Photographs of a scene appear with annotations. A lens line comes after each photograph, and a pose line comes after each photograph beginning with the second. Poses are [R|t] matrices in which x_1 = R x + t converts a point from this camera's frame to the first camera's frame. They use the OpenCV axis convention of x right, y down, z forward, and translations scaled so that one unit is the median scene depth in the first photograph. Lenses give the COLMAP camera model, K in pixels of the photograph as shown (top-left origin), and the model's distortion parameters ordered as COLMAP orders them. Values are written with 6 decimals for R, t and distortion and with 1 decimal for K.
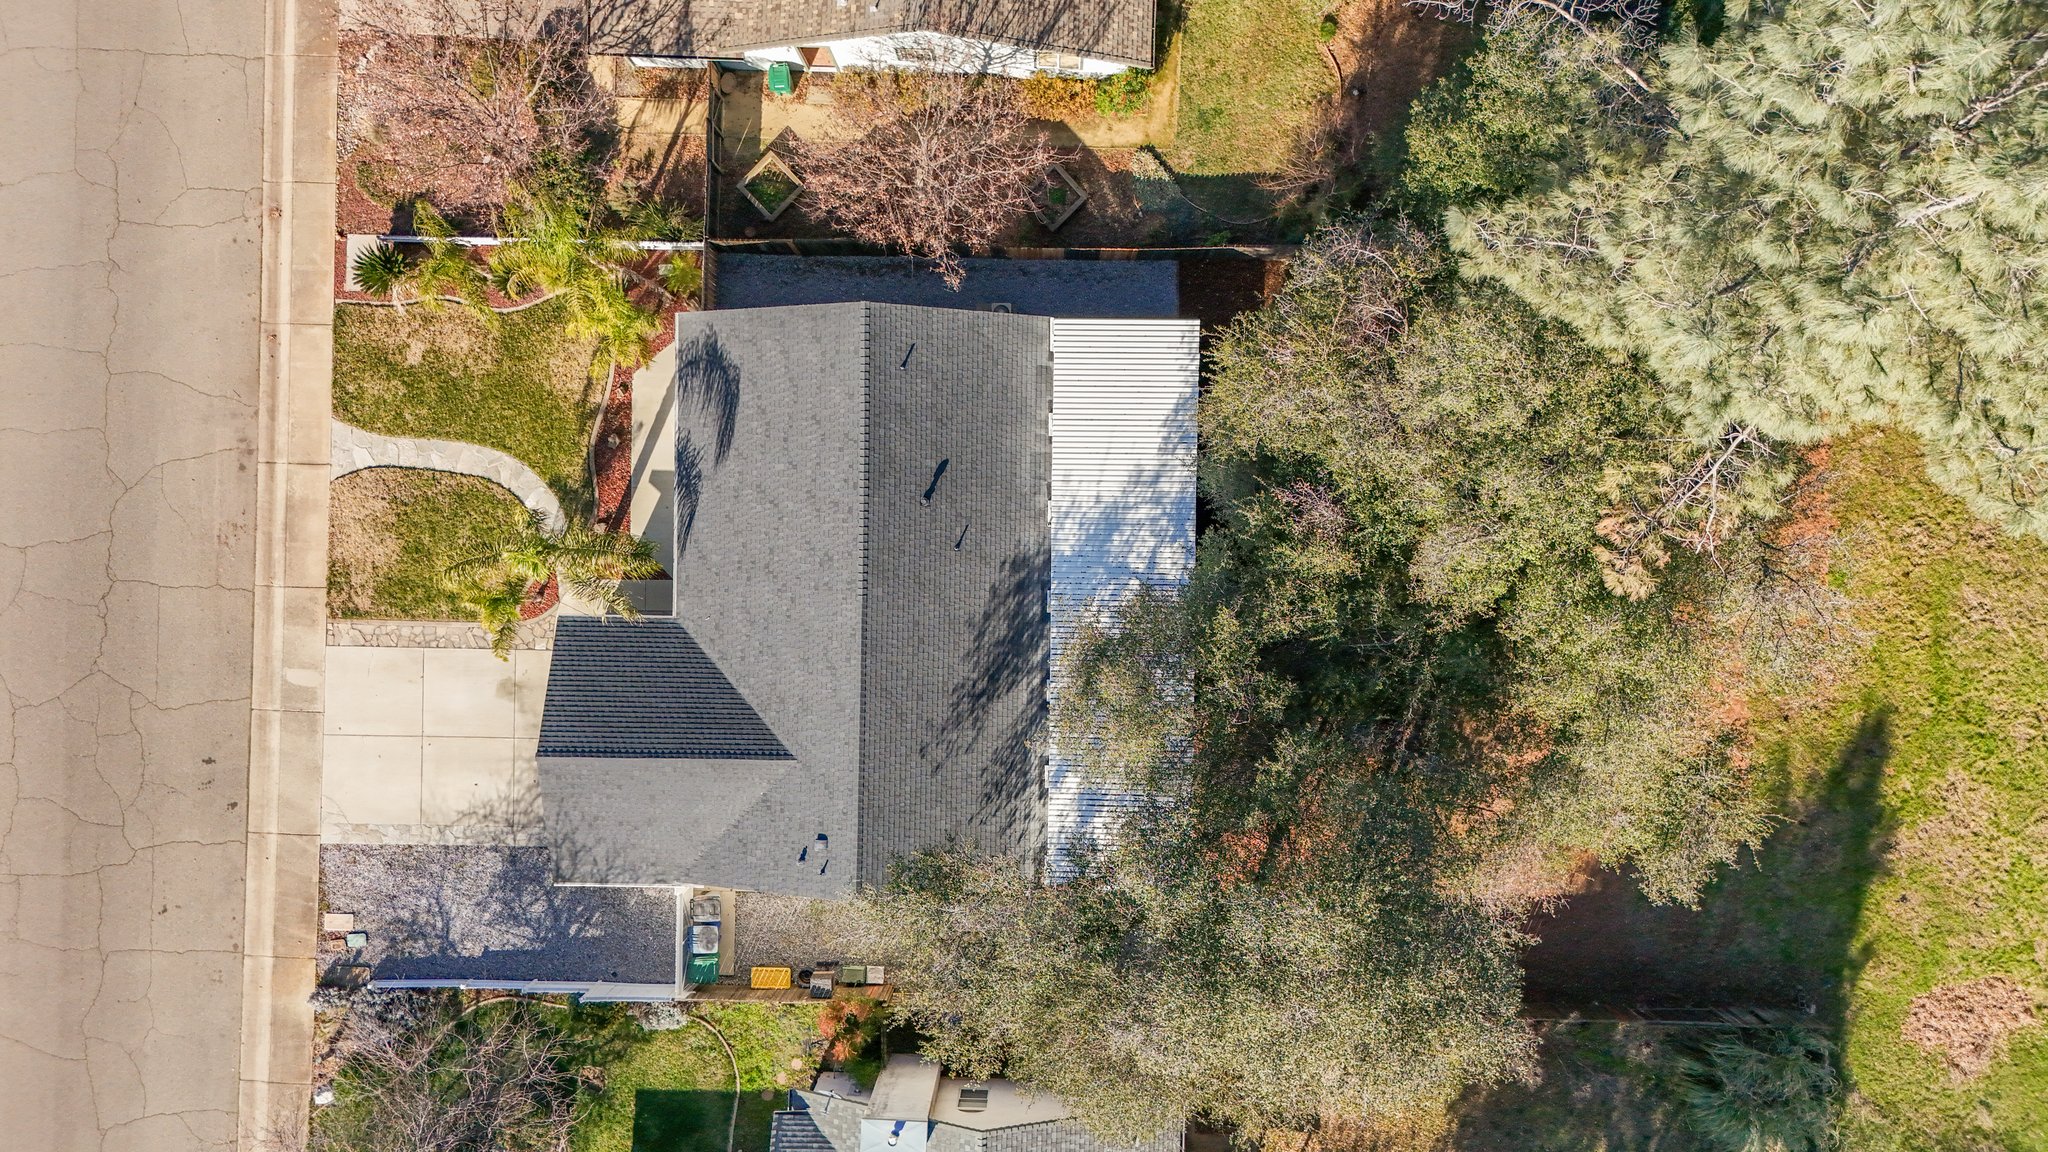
lens RADIAL K [[1508.9, 0, 1014.0], [0, 1508.9, 577.5], [0, 0, 1]] dist [0.067255, -0.058217]
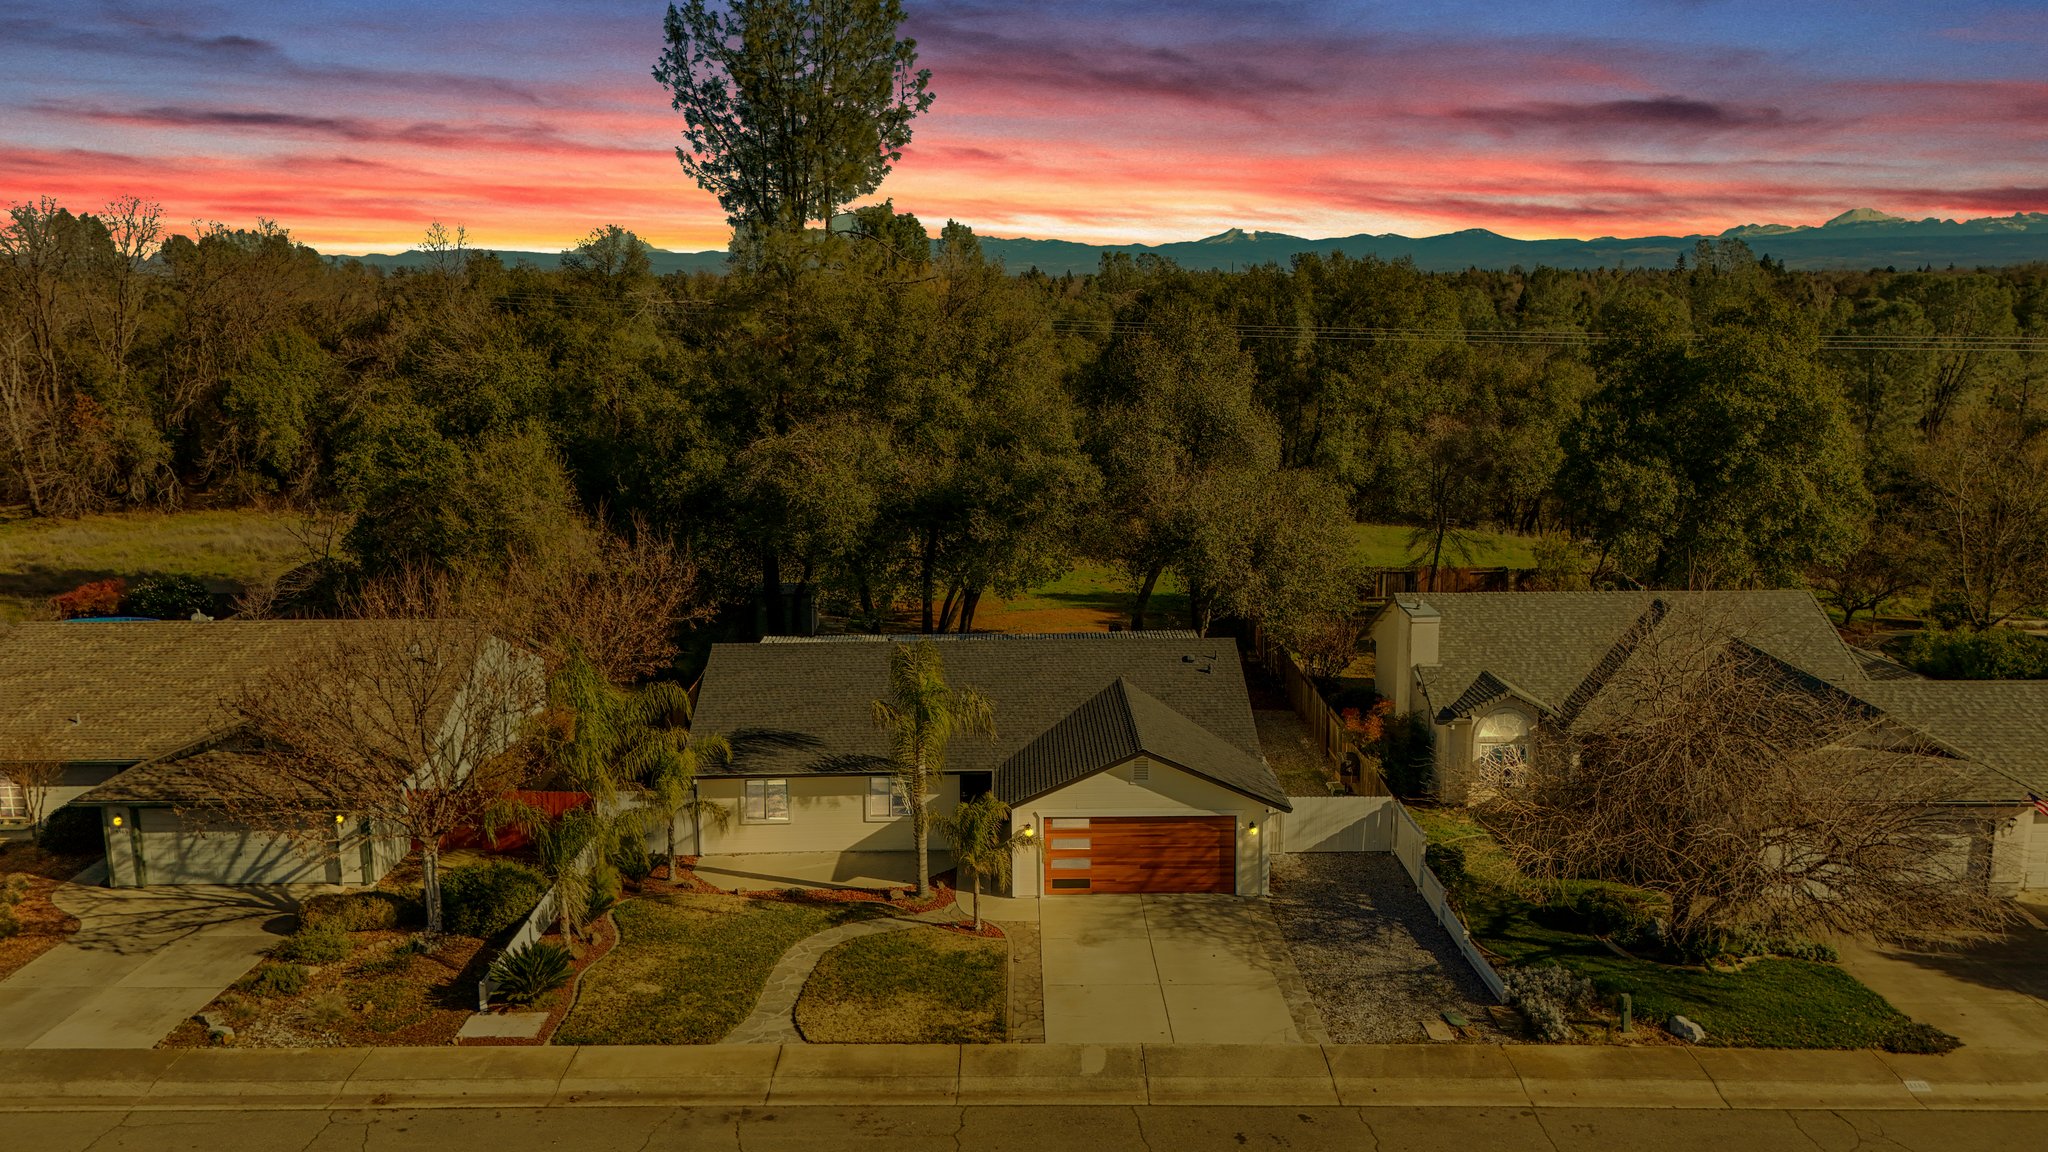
lens RADIAL K [[1508.9, 0, 1030.1], [0, 1508.9, 580.1], [0, 0, 1]] dist [0.067255, -0.058217]
pose [[-0.033451, -0.171804, 0.984563, -1.109038], [0.999232, -0.025861, 0.029436, 0.023533], [0.020405, 0.984792, 0.172537, 0.684412]]
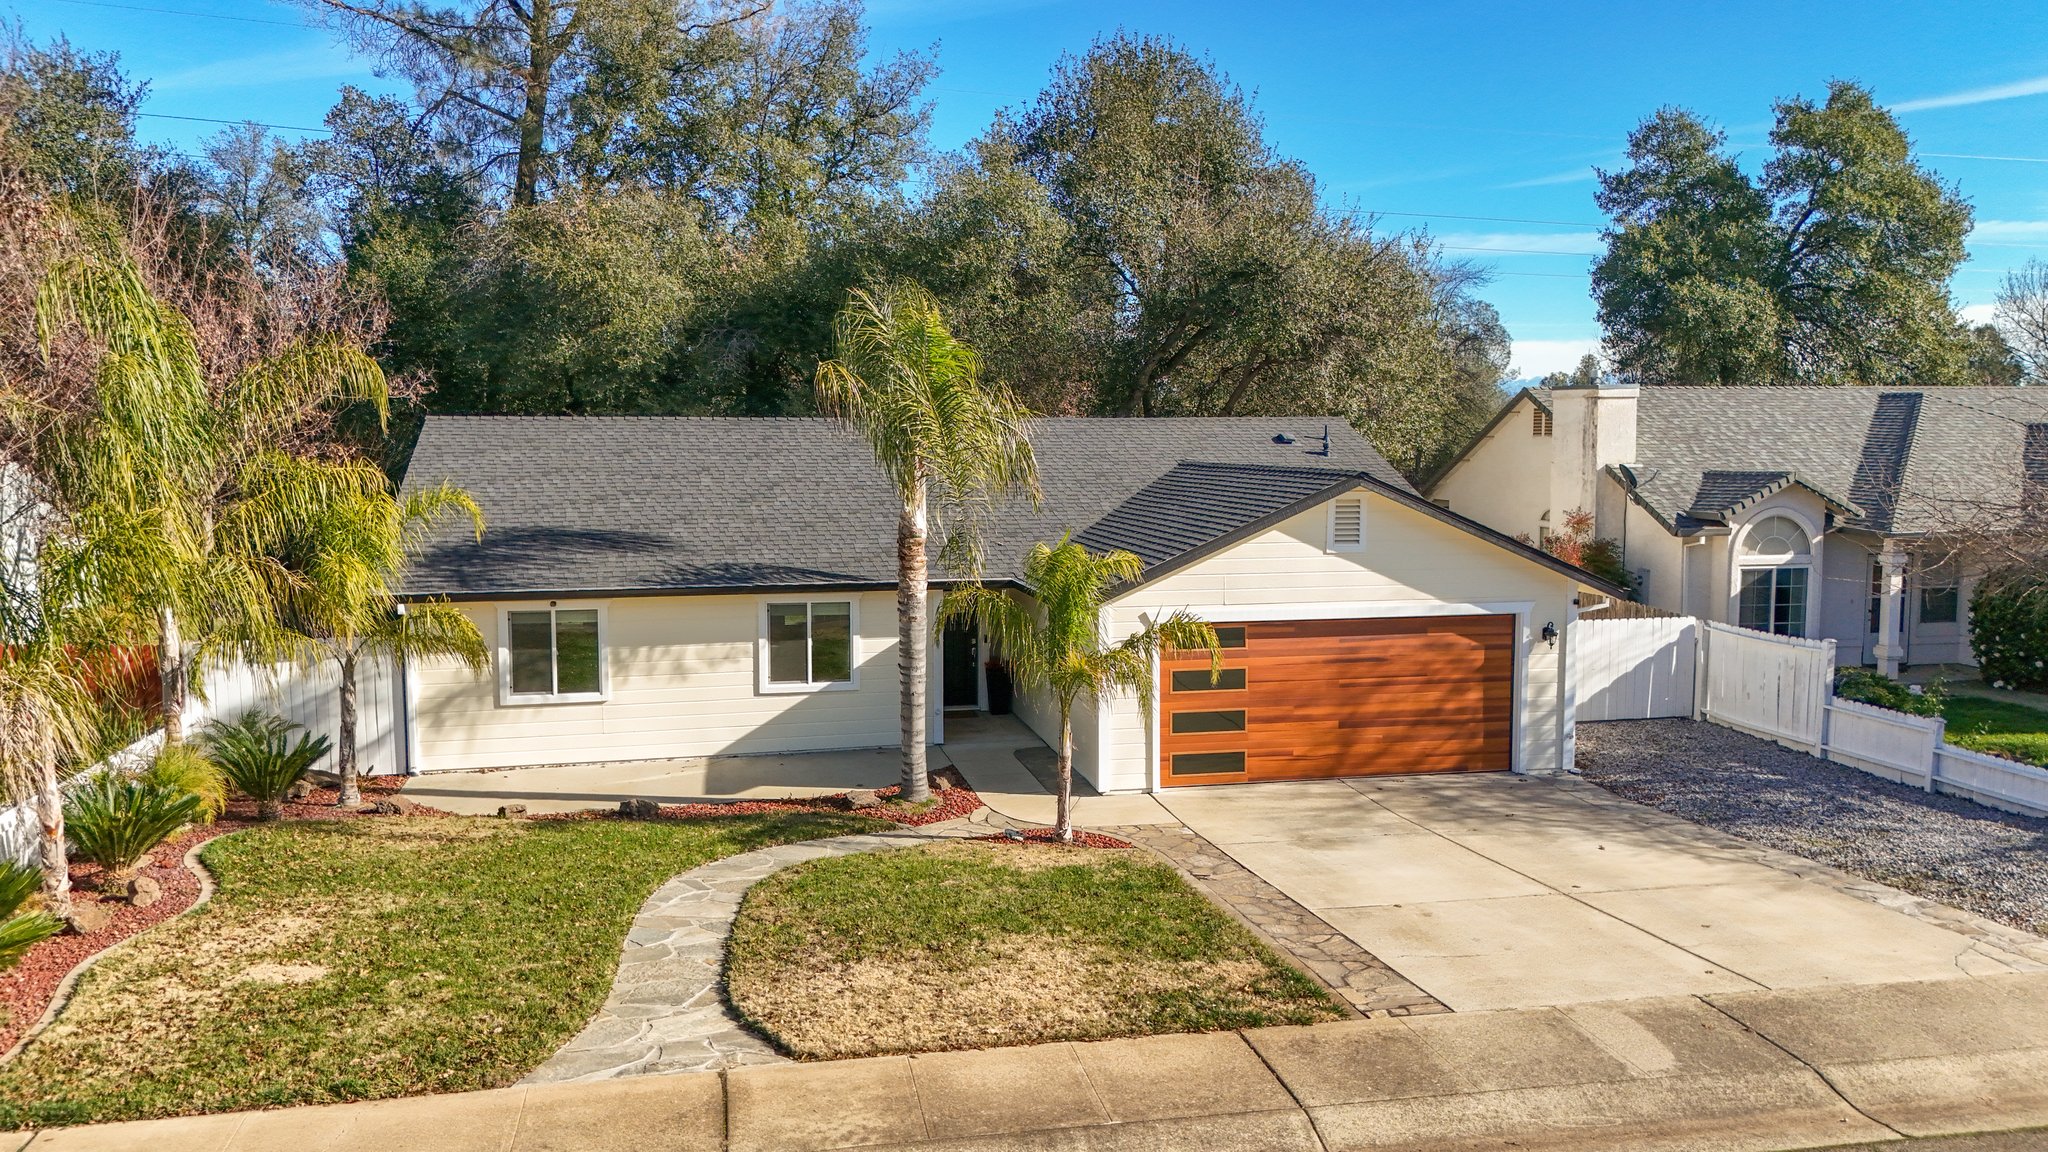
lens RADIAL K [[1508.9, 0, 1026.9], [0, 1508.9, 584.5], [0, 0, 1]] dist [0.067255, -0.058217]
pose [[-0.229763, -0.076818, 0.970210, -0.684012], [0.973013, -0.039952, 0.227264, -0.079966], [0.021304, 0.996244, 0.083925, 0.920461]]
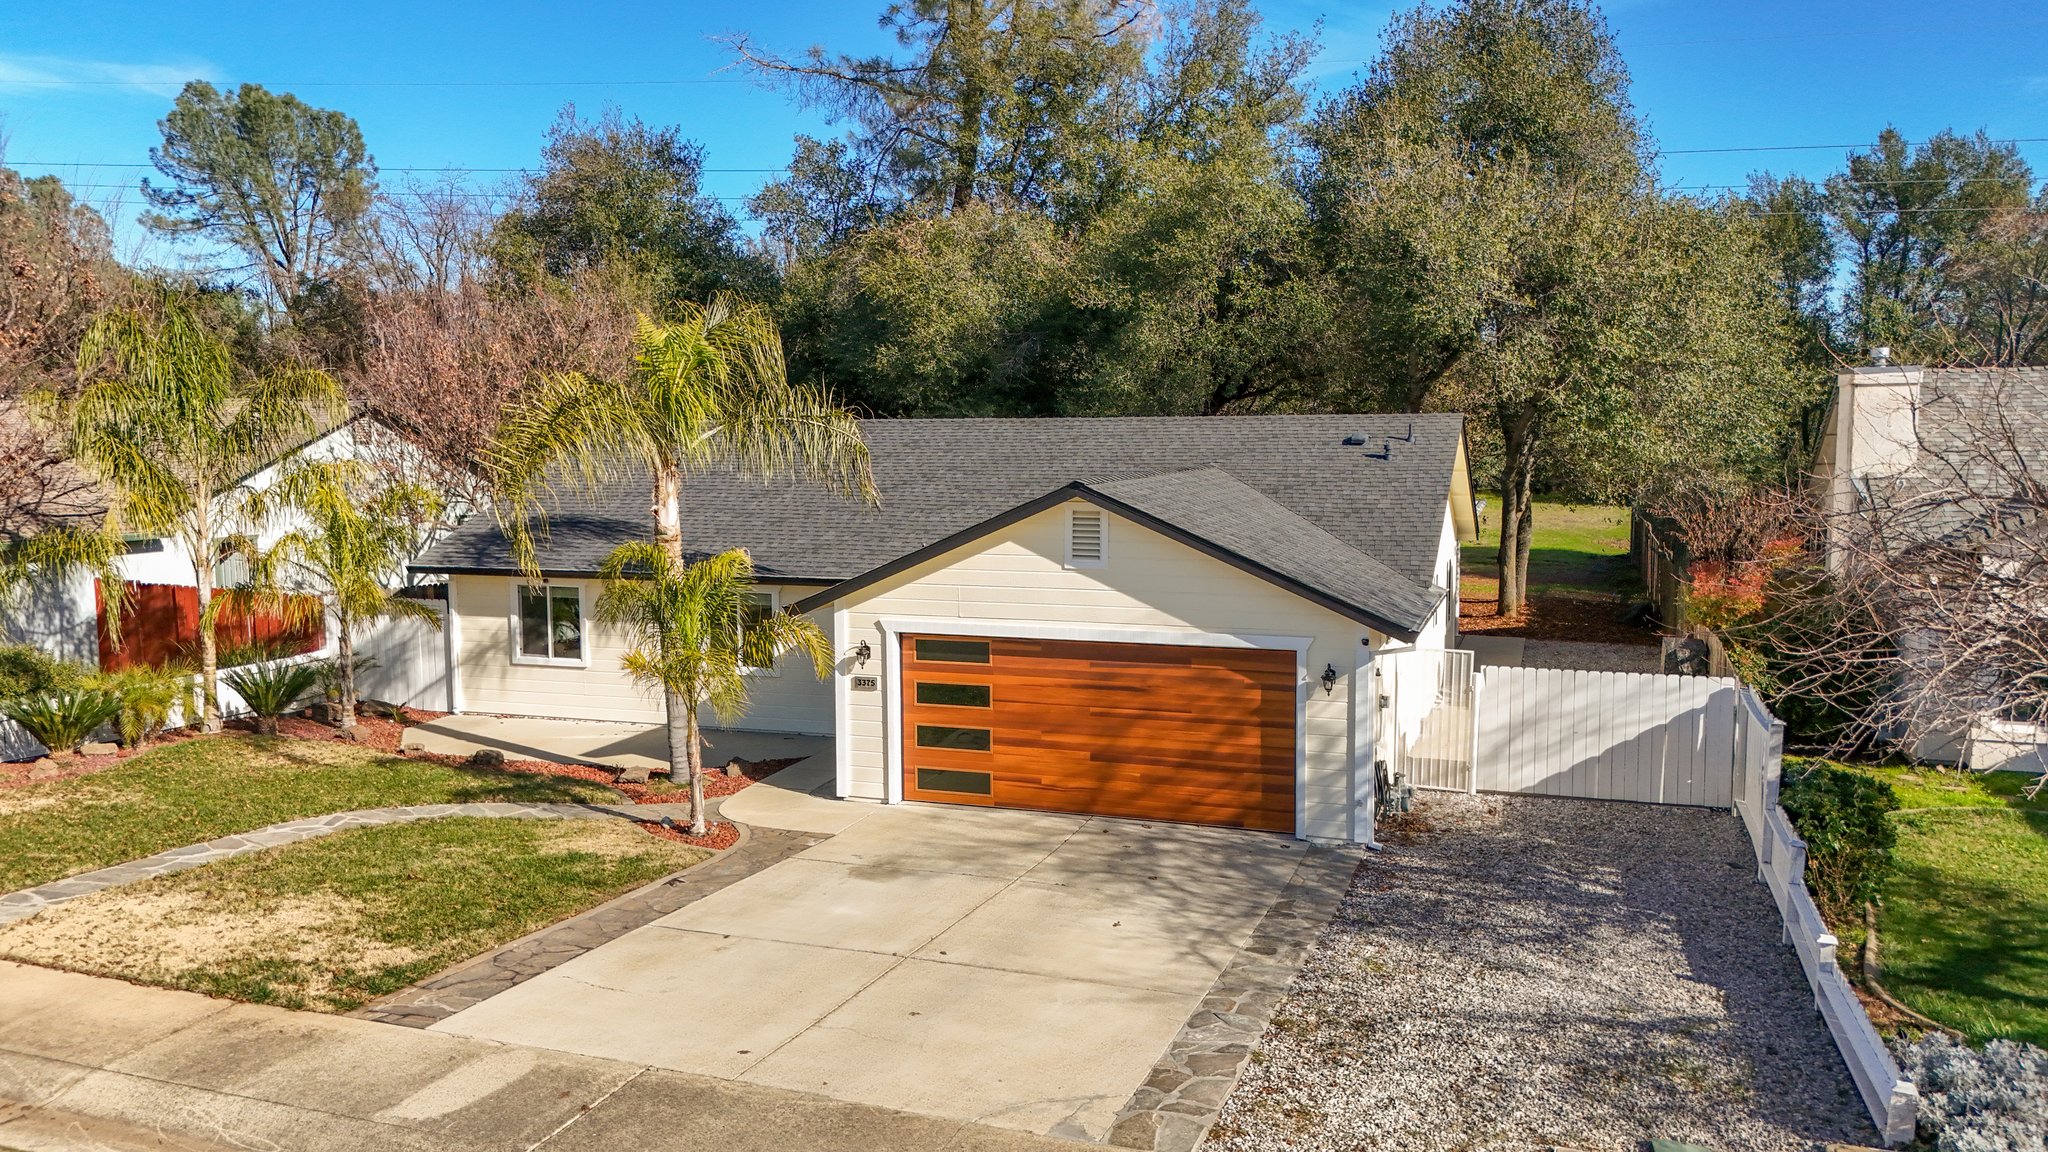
lens RADIAL K [[1508.9, 0, 1032.7], [0, 1508.9, 579.7], [0, 0, 1]] dist [0.067255, -0.058217]
pose [[0.320113, -0.078358, 0.944133, -0.660783], [0.947287, 0.012591, -0.320137, 0.223149], [0.013198, 0.996846, 0.078258, 0.921376]]
